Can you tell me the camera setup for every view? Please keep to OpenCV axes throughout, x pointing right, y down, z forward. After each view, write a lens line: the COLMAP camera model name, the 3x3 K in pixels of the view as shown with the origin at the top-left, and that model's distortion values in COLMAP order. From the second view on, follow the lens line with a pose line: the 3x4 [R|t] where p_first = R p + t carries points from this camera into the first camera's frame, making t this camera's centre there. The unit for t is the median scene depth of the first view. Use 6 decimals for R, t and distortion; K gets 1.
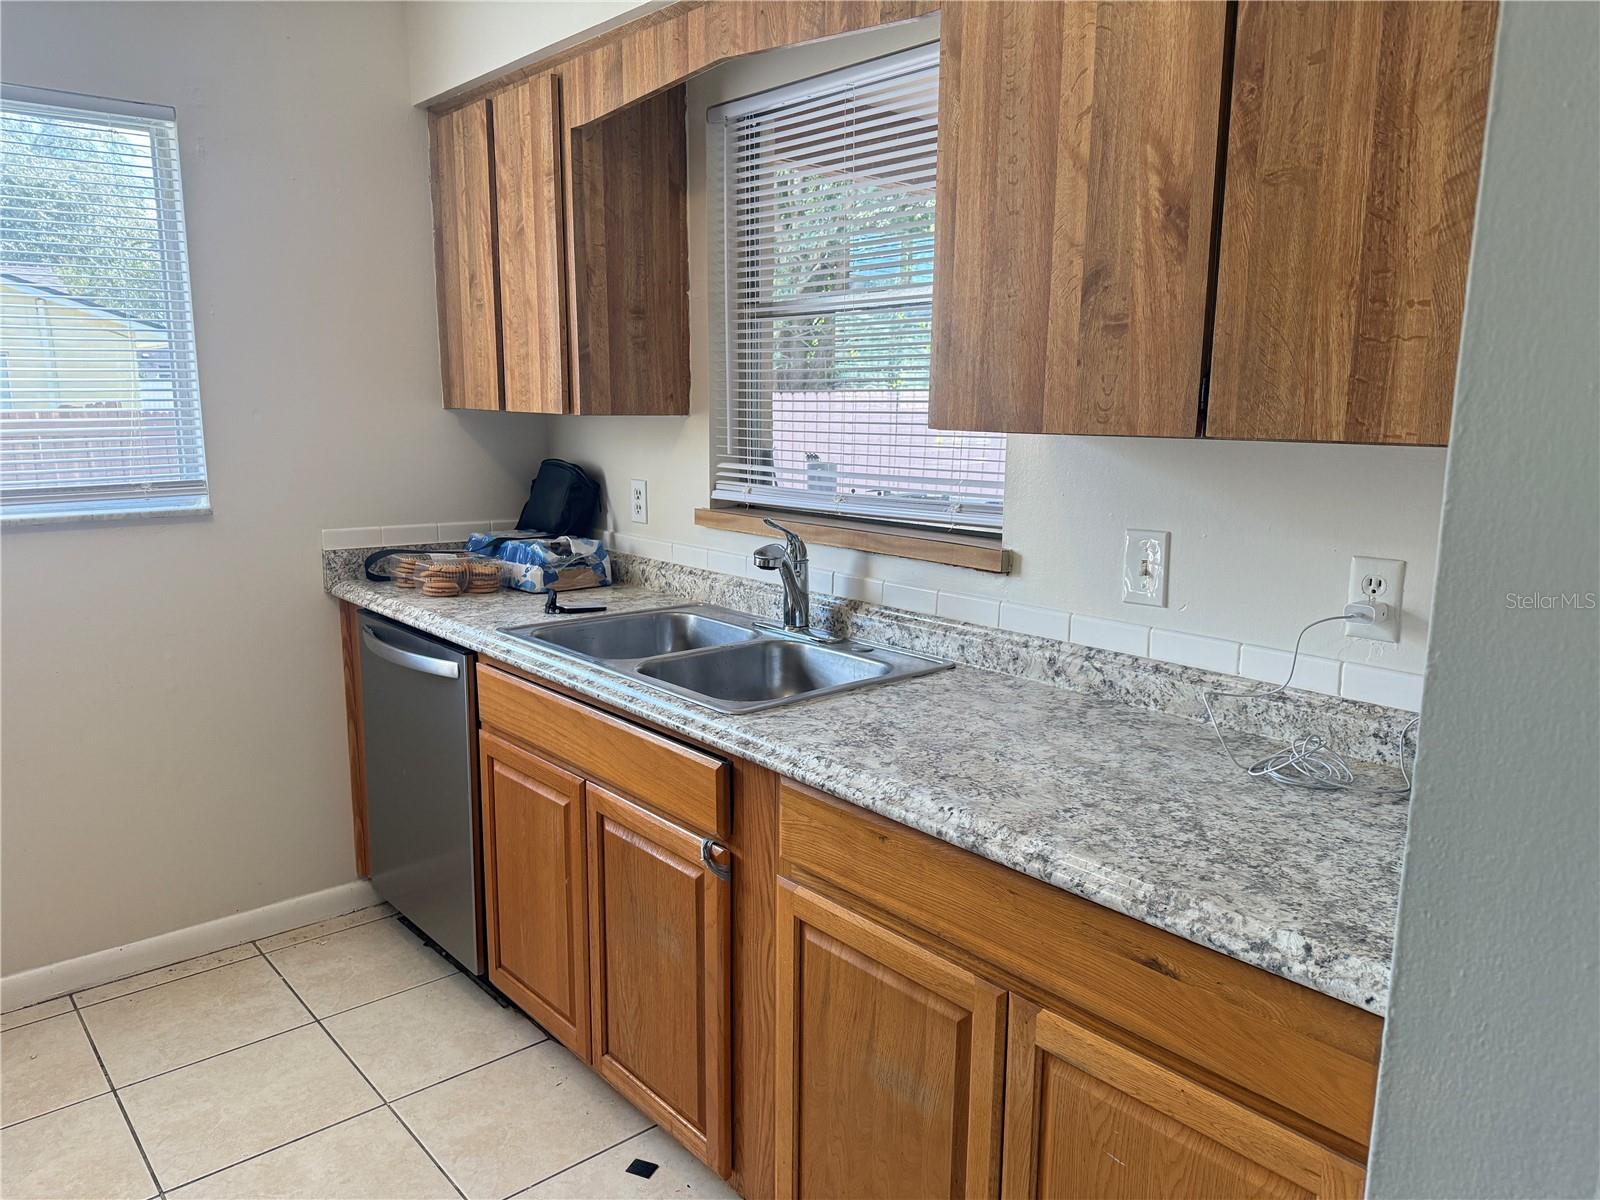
lens RADIAL K [[1145.8, 0, 801.2], [0, 1145.8, 600.9], [0, 0, 1]] dist [0.006083, -0.003718]
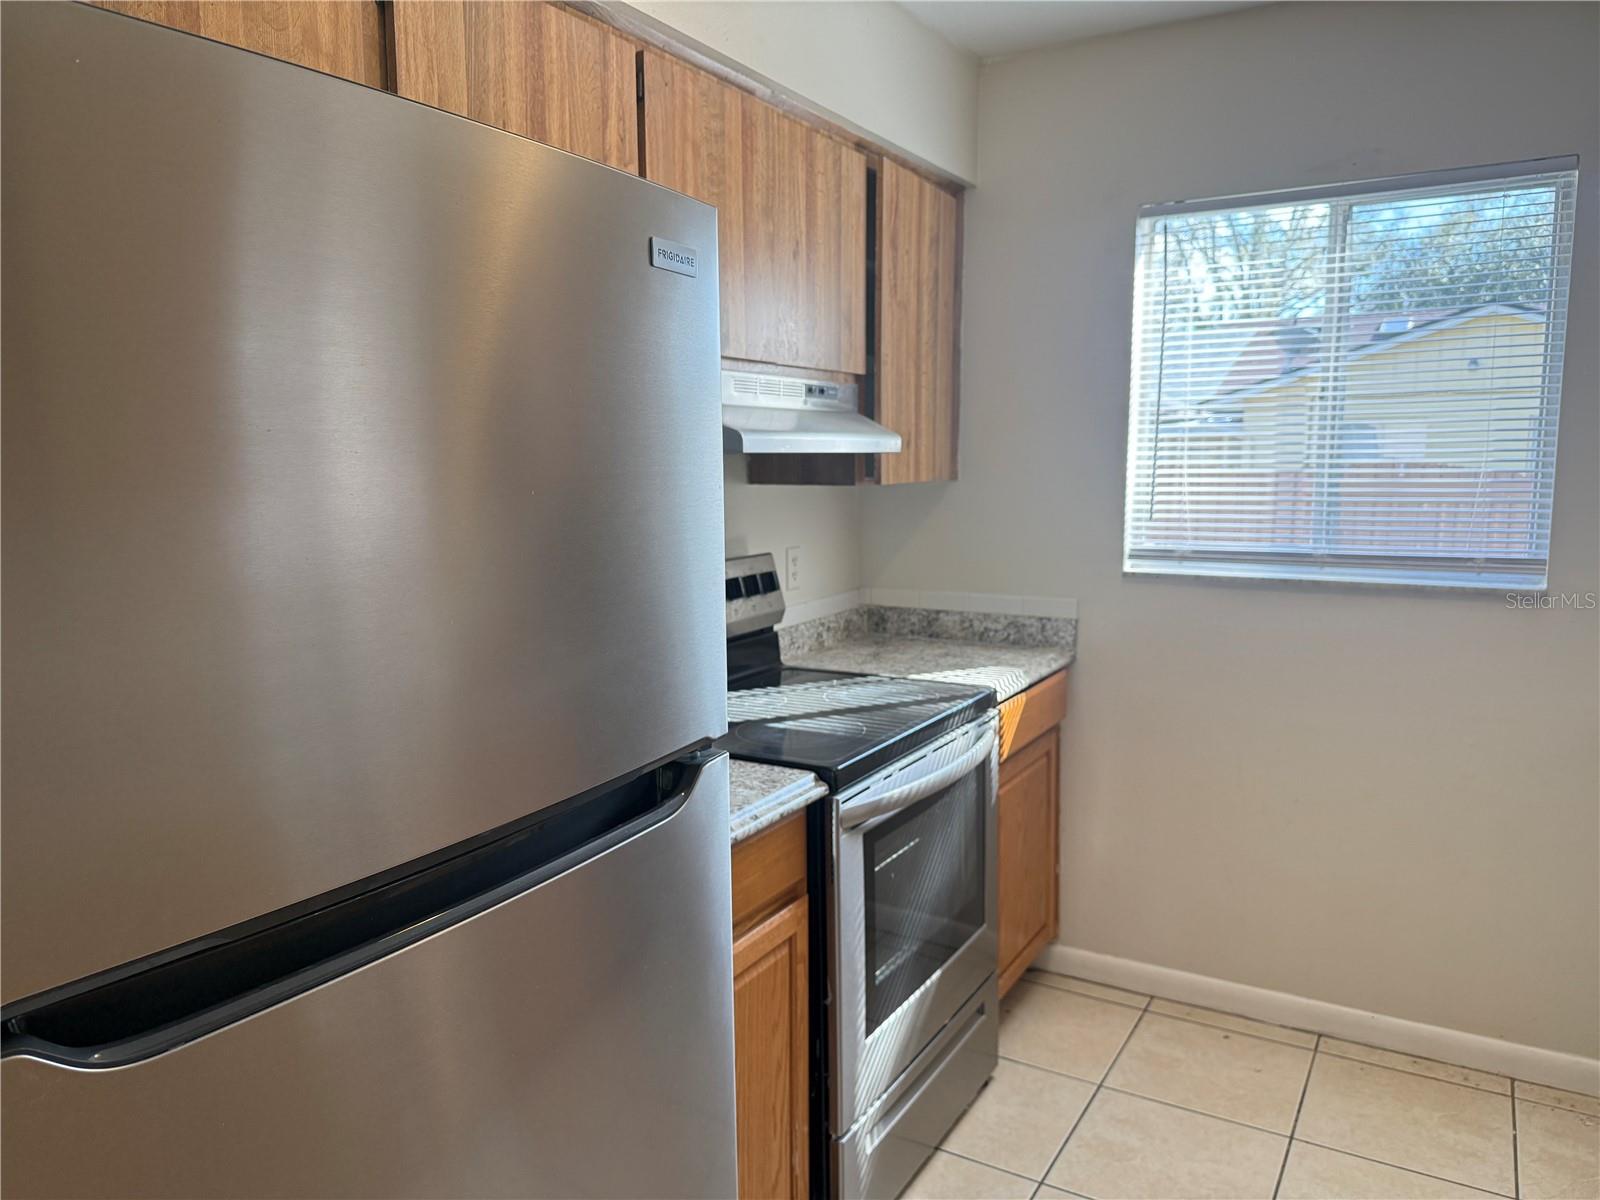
lens RADIAL K [[1145.8, 0, 801.8], [0, 1145.8, 604.1], [0, 0, 1]] dist [0.006083, -0.003718]
pose [[0.328580, 0.116049, -0.937320, 0.141700], [-0.167204, 0.983894, 0.063201, -0.029961], [0.929558, 0.135957, 0.342692, 0.152271]]
